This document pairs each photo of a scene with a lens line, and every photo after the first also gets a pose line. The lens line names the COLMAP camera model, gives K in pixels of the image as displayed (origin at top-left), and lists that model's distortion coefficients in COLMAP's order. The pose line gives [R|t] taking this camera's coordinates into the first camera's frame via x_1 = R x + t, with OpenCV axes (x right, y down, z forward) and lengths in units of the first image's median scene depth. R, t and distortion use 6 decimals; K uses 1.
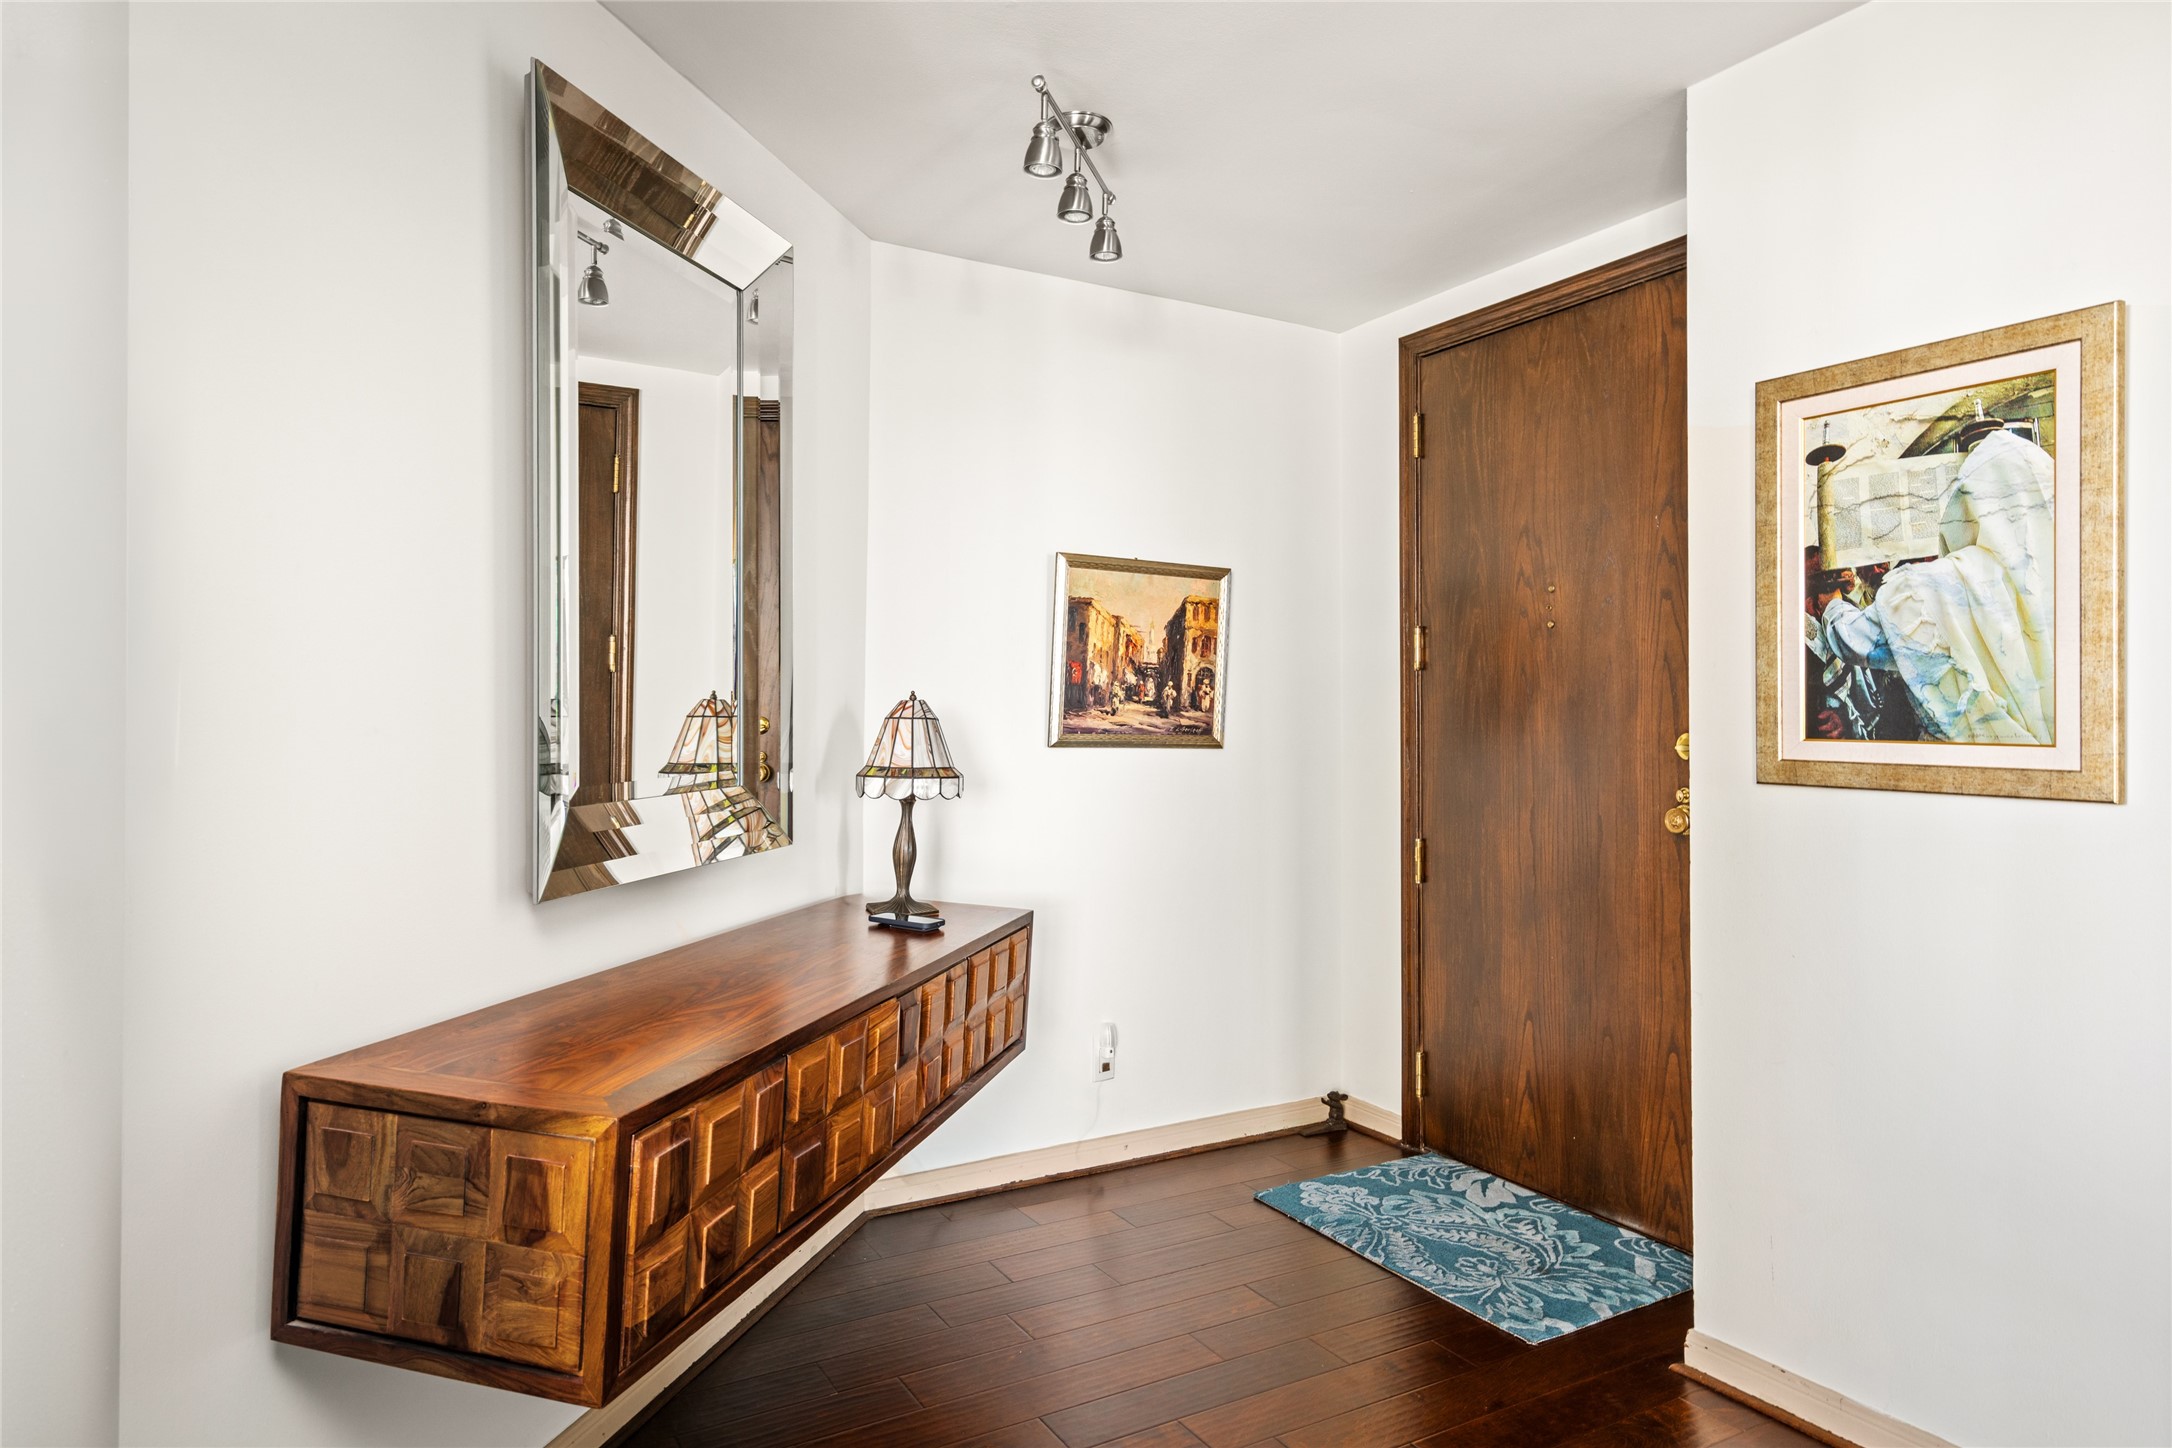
lens RADIAL K [[1295.6, 0, 1086.0], [0, 1295.6, 724.0], [0, 0, 1]] dist [0.006418, 0.002306]
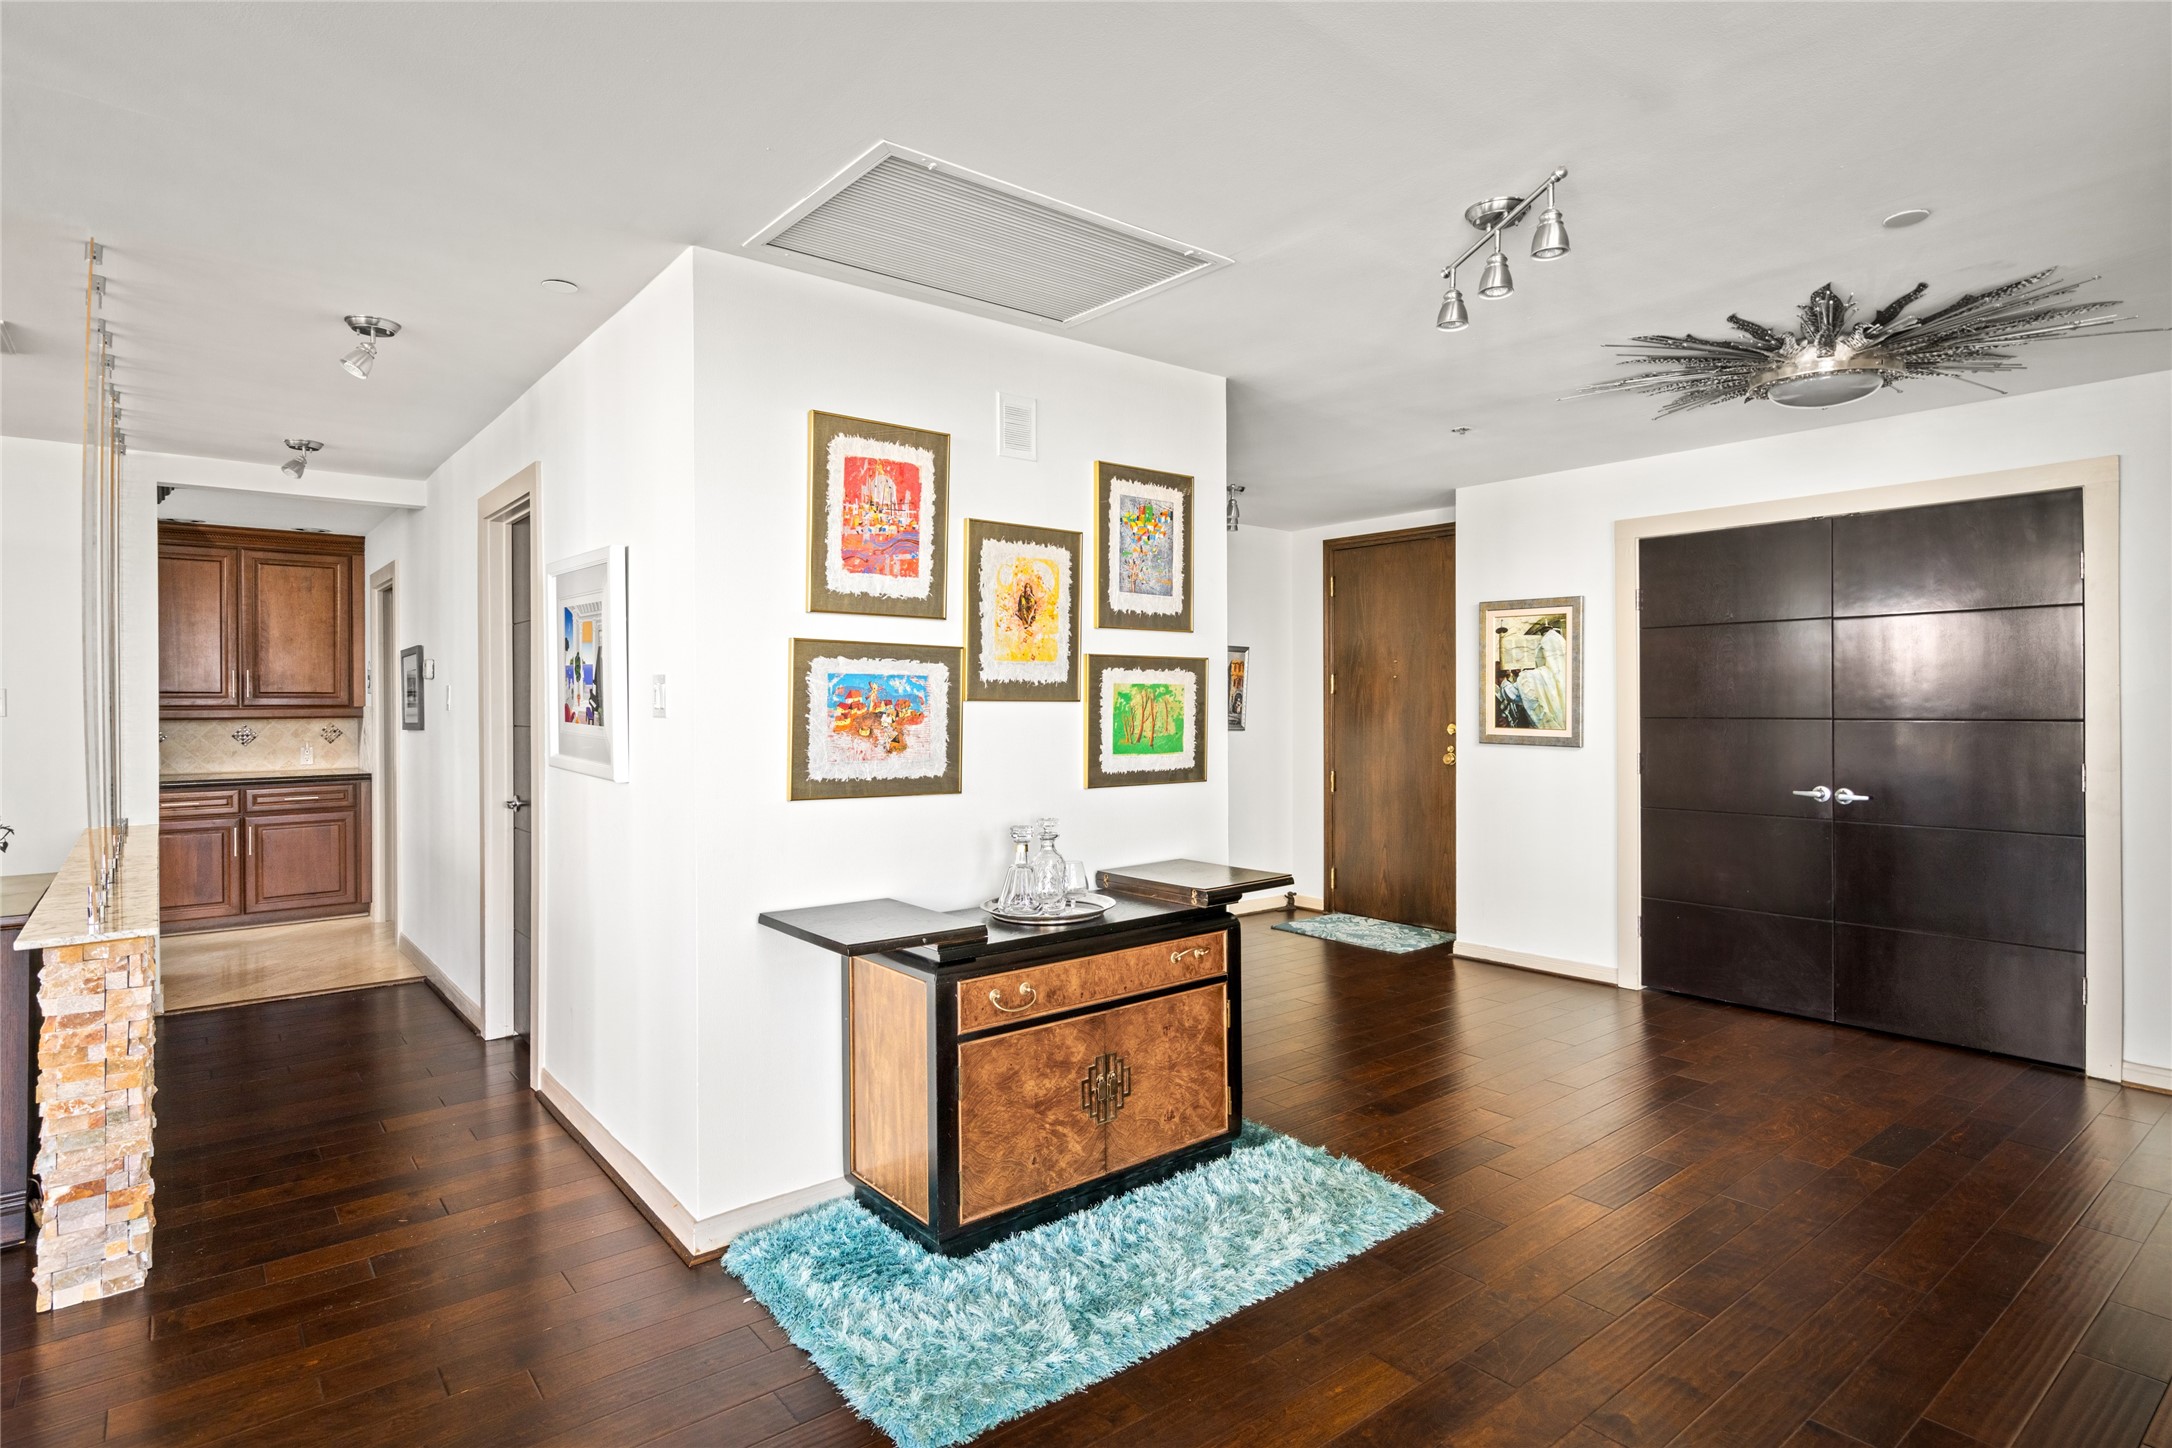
lens RADIAL K [[1130.0, 0, 1086.0], [0, 1130.0, 724.0], [0, 0, 1]] dist [-0.001479, -0.000062]
pose [[0.988783, -0.005058, 0.149277, -0.713663], [0.002457, 0.999842, 0.017601, -0.041621], [-0.149342, -0.017036, 0.988639, -1.334847]]
